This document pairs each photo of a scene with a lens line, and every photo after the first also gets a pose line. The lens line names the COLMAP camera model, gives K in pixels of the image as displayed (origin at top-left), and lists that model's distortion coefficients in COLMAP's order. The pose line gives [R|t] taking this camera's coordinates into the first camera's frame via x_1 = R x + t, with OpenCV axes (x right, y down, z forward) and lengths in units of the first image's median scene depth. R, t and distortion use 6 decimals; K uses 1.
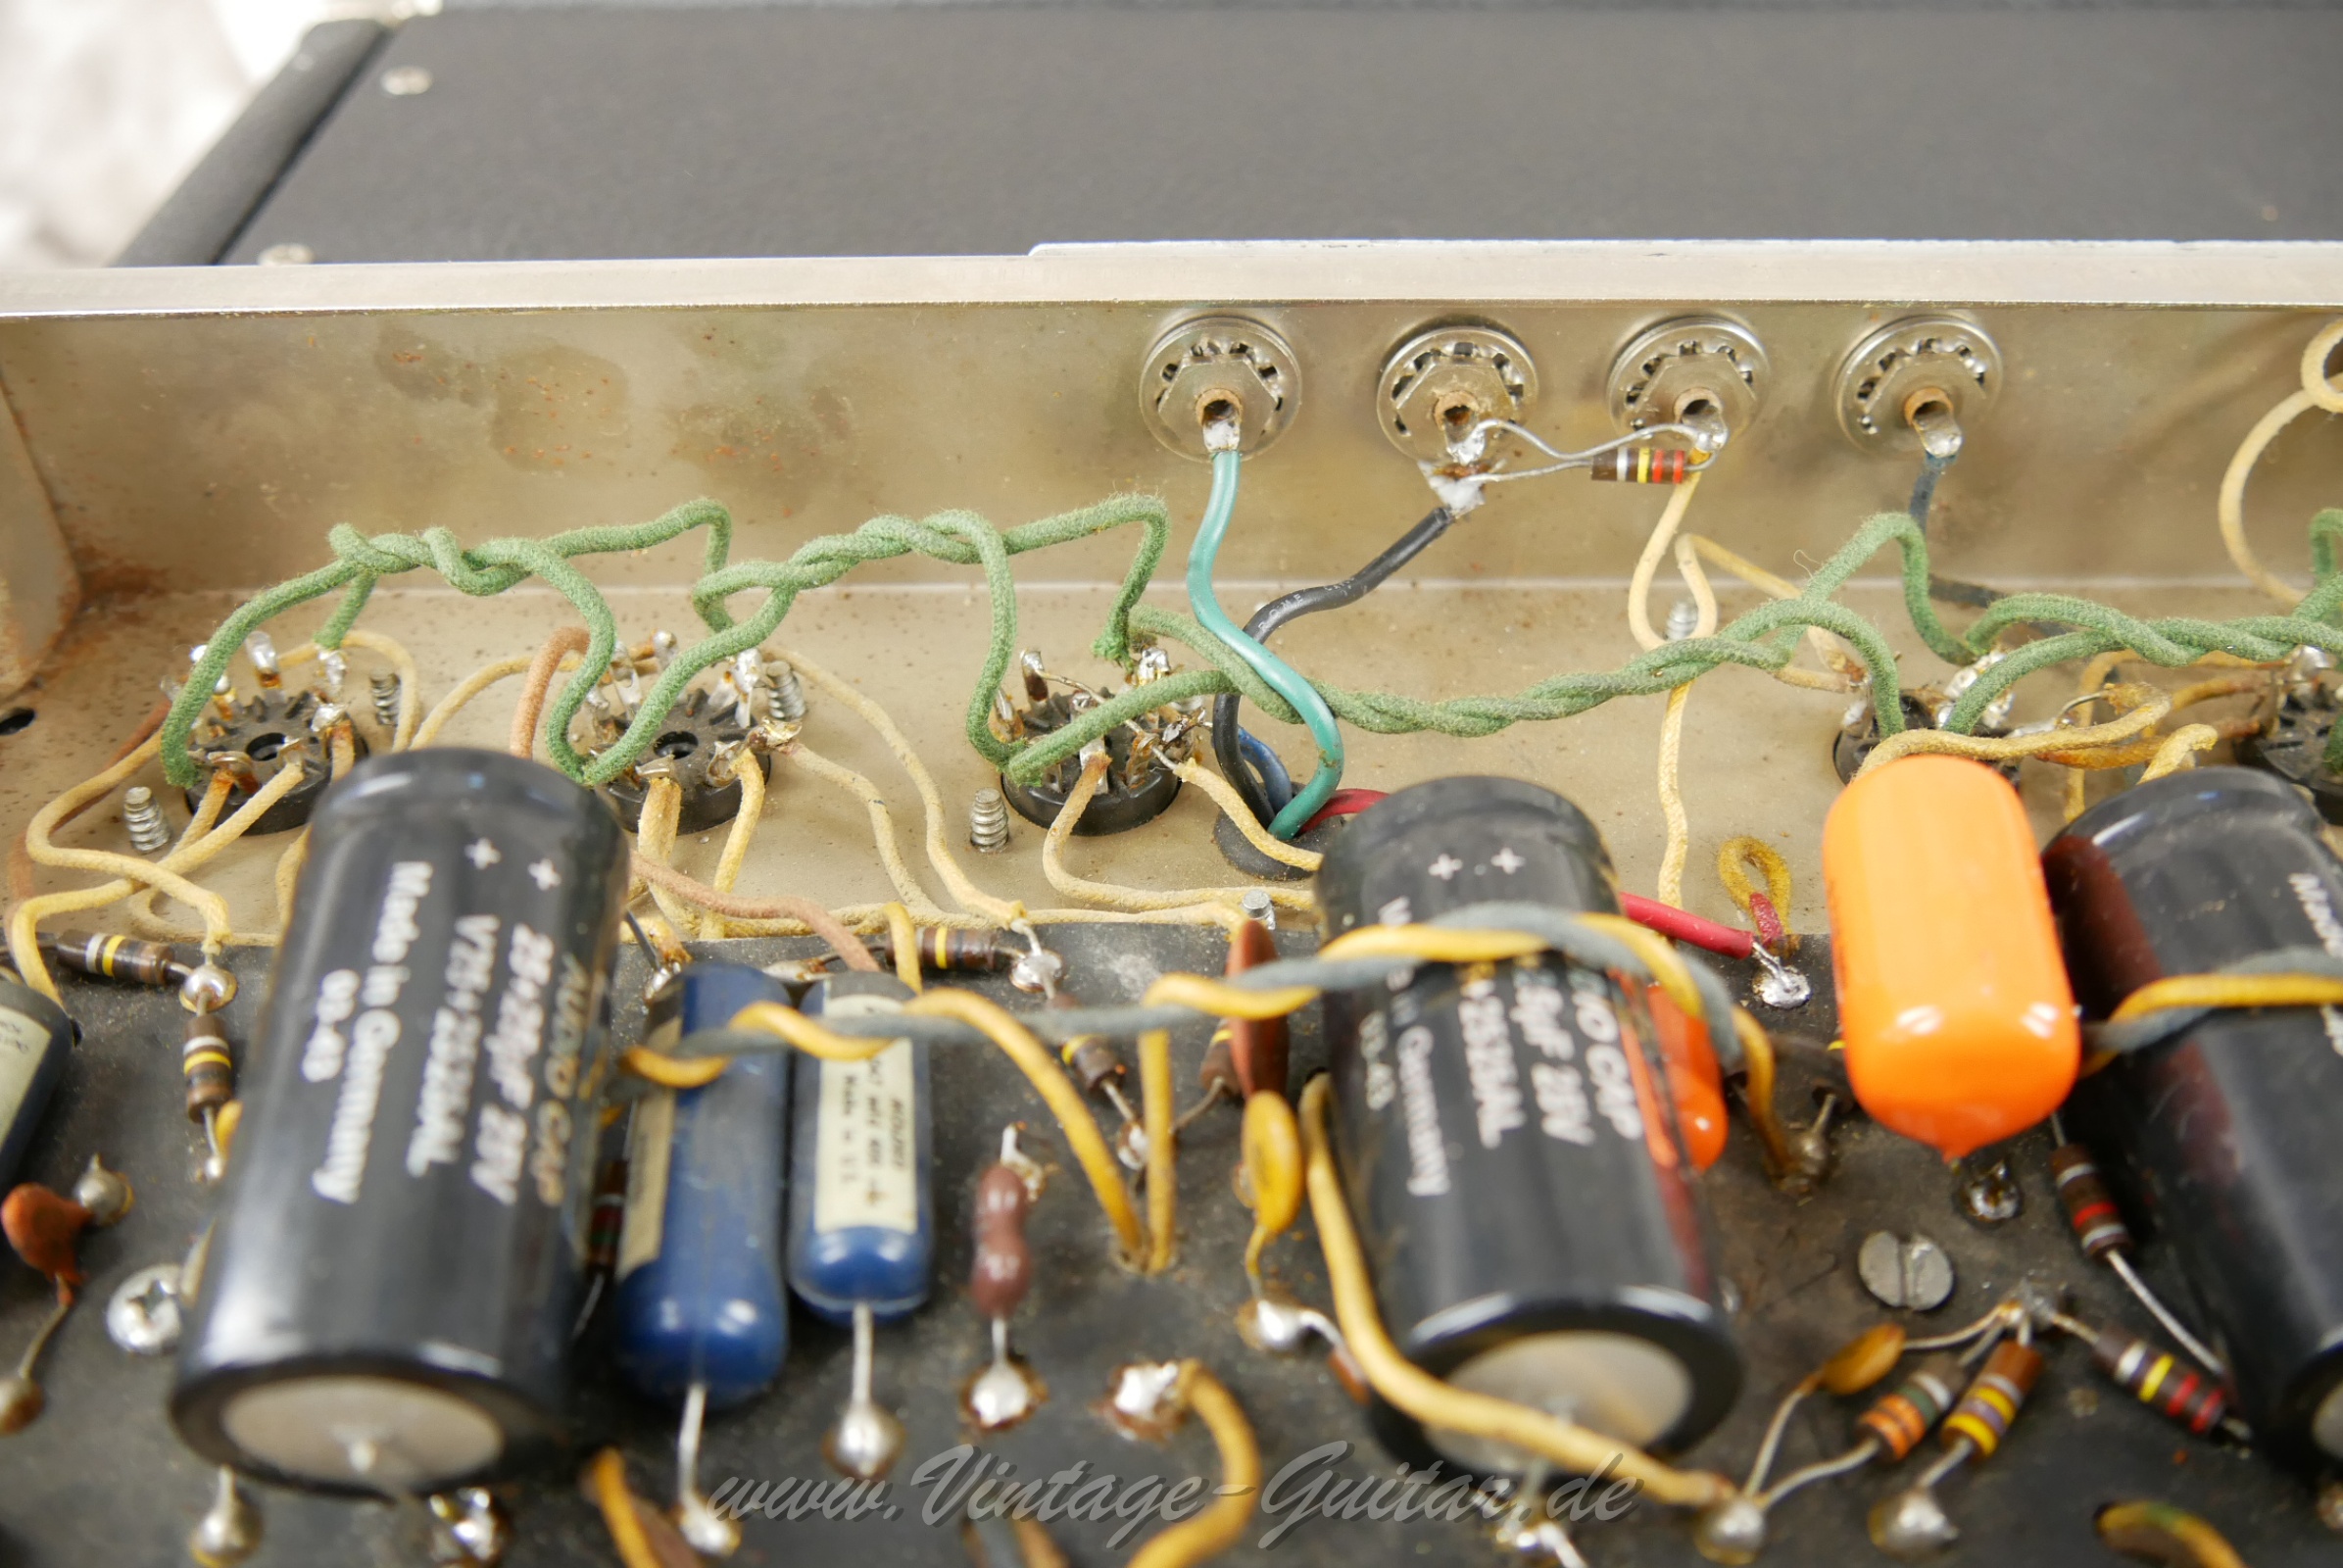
lens RADIAL K [[2028.8, 0, 1171.5], [0, 2028.8, 784.0], [0, 0, 1]] dist [-0.078104, -0.002535]
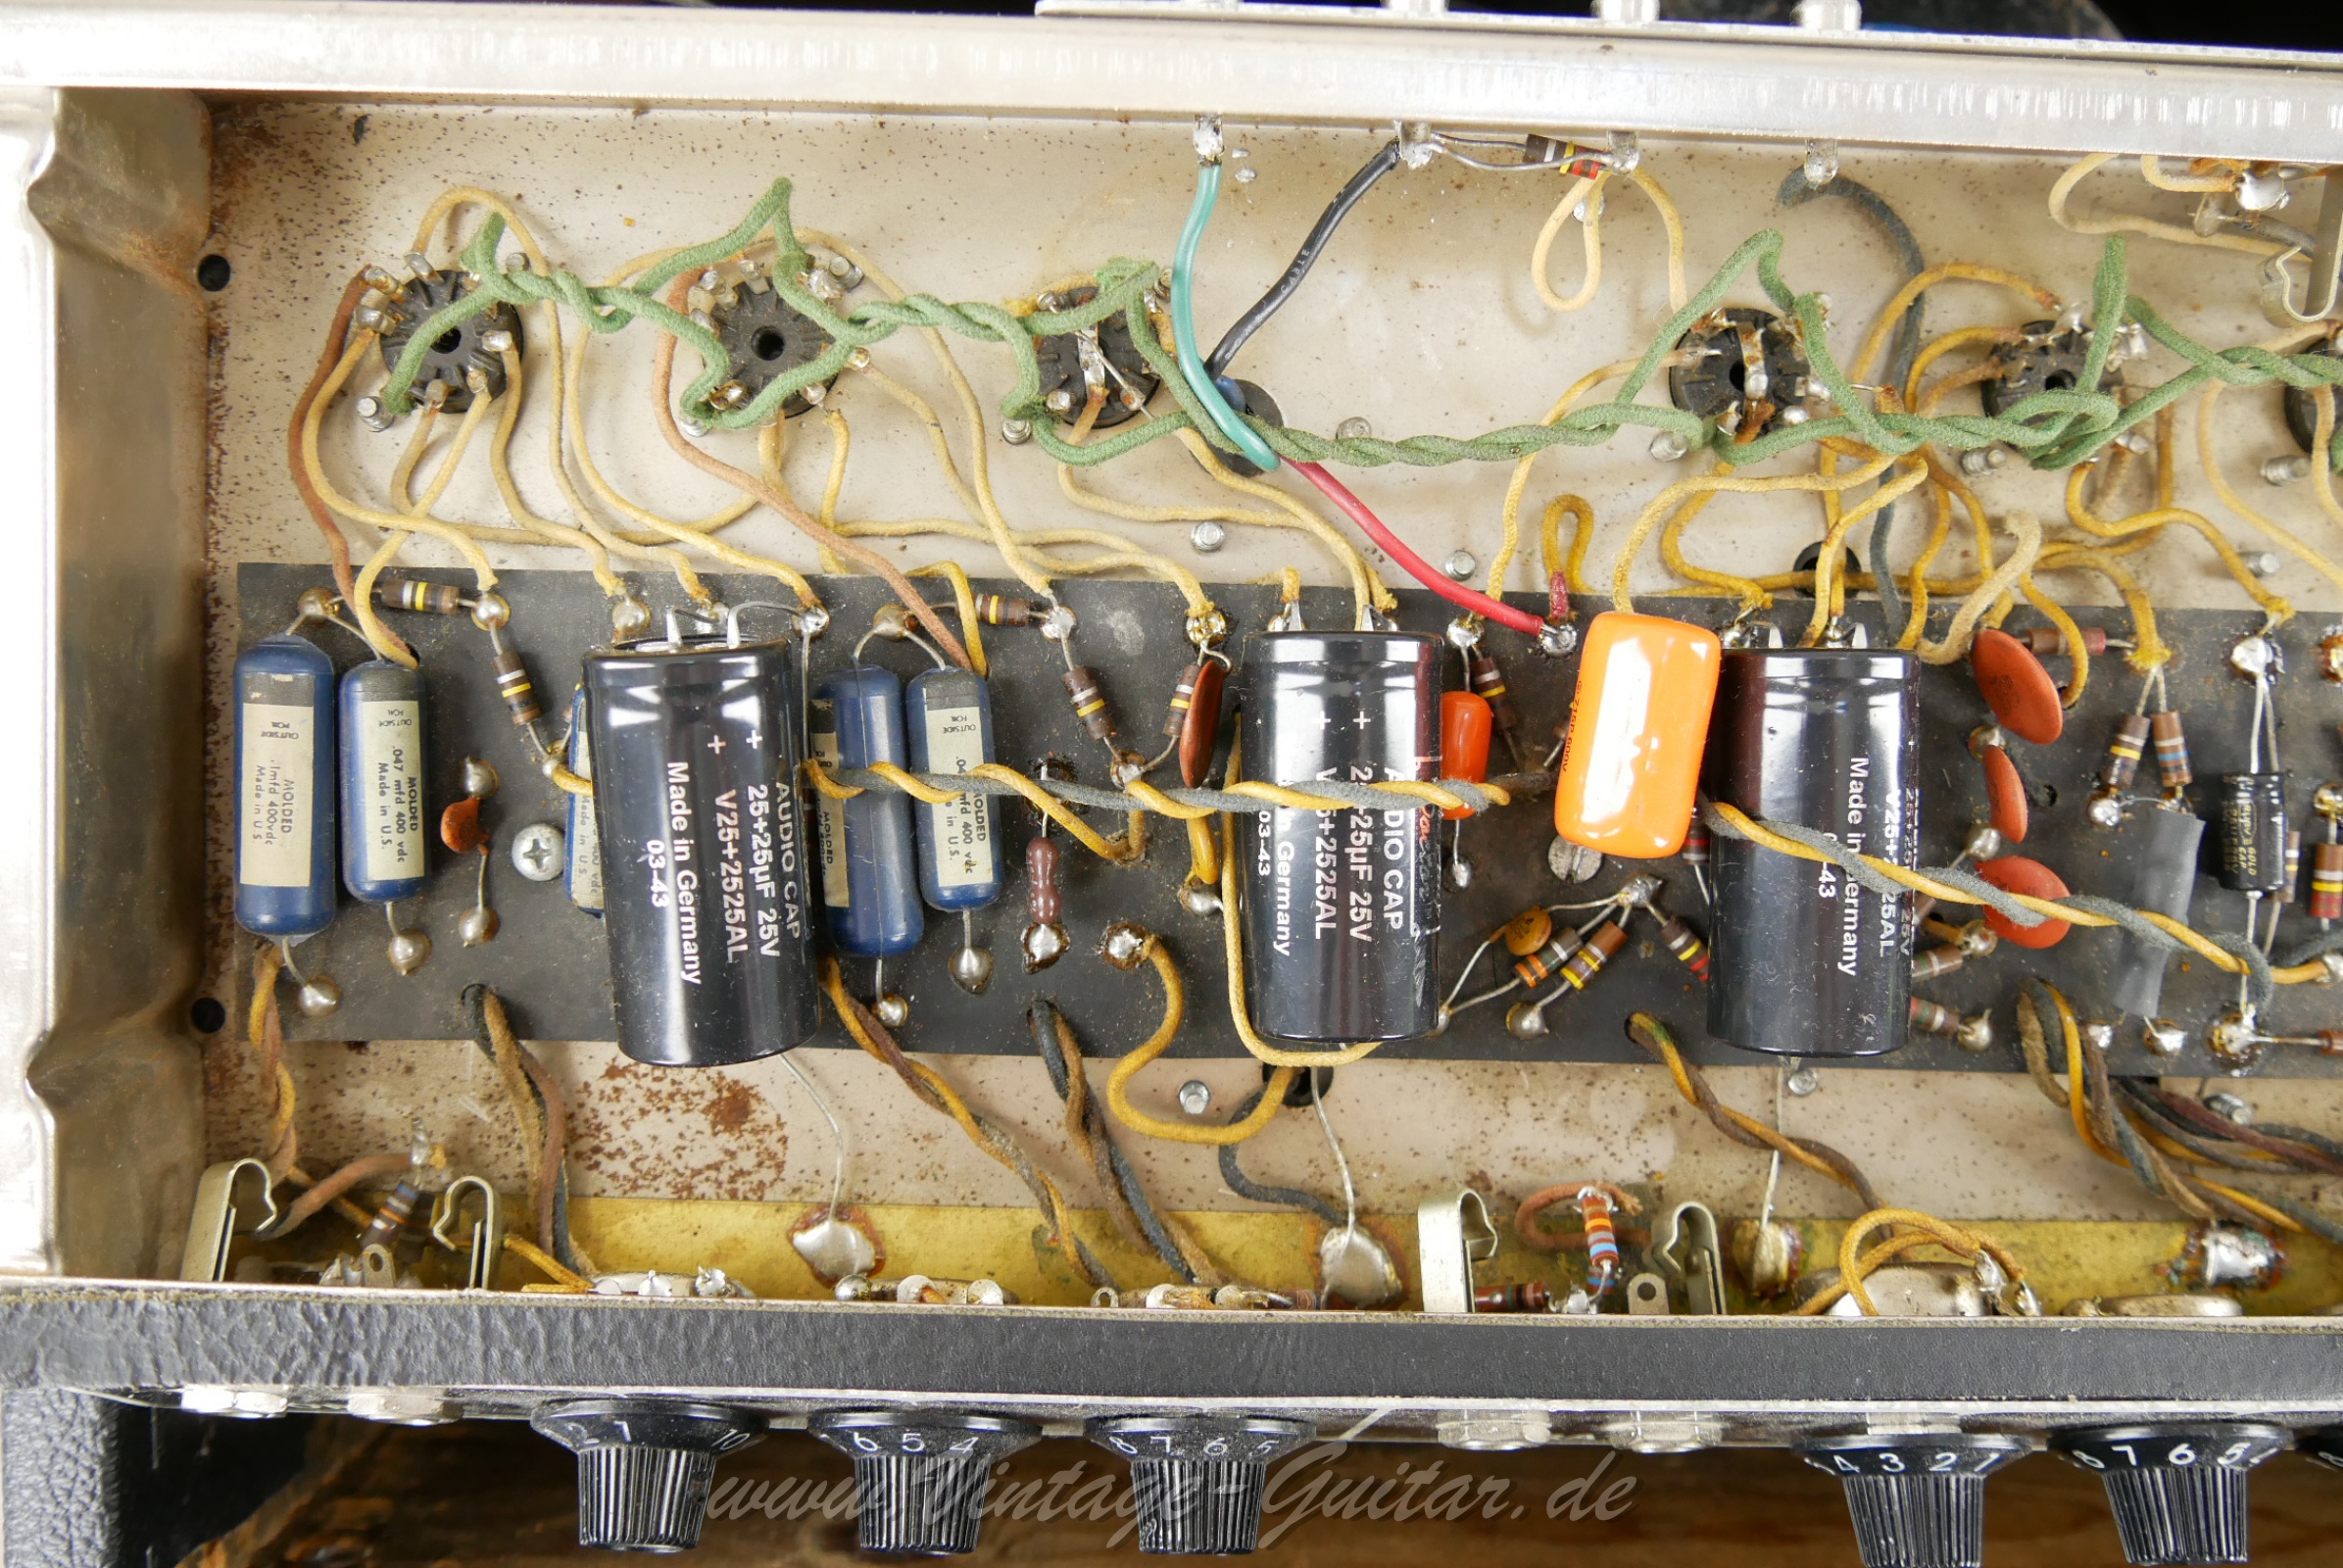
lens RADIAL K [[2261.9, 0, 1177.0], [0, 2261.9, 573.6], [0, 0, 1]] dist [-0.091229, 0.131498]
pose [[0.999267, 0.029167, 0.024787, -0.025778], [-0.037501, 0.616339, 0.786588, -1.520716], [0.007666, -0.786941, 0.616981, 0.006108]]
